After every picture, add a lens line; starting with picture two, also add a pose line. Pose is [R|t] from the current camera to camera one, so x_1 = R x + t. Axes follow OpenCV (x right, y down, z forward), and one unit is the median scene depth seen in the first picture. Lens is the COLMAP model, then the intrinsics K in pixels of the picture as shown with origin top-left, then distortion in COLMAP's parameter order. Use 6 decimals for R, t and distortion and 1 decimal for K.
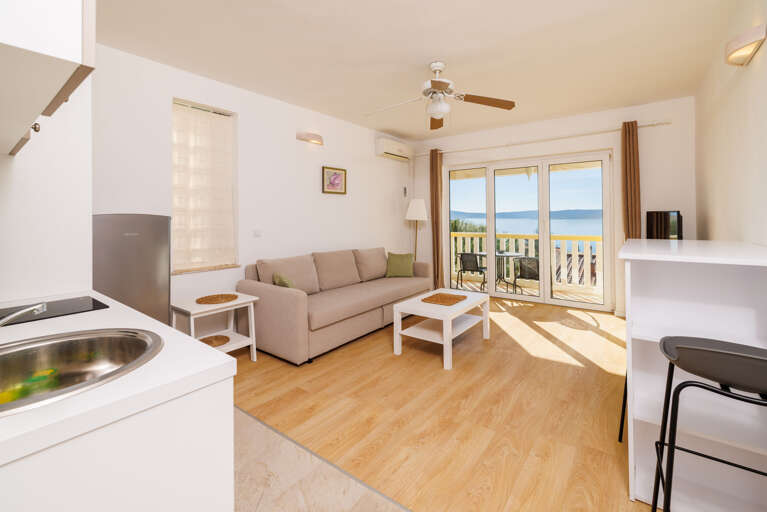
lens RADIAL K [[336.1, 0, 385.3], [0, 336.1, 219.0], [0, 0, 1]] dist [0.001449, 0.000311]
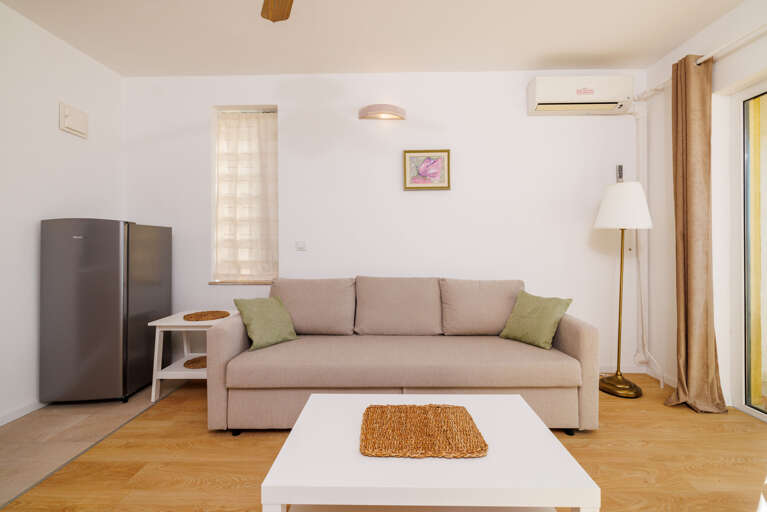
lens RADIAL K [[339.2, 0, 381.4], [0, 339.2, 244.1], [0, 0, 1]] dist [0.003154, 0.000293]
pose [[0.595804, 0.003518, -0.803122, 0.329759], [-0.004673, 0.999989, 0.000913, 0.029977], [0.803116, 0.003210, 0.595814, 0.554129]]
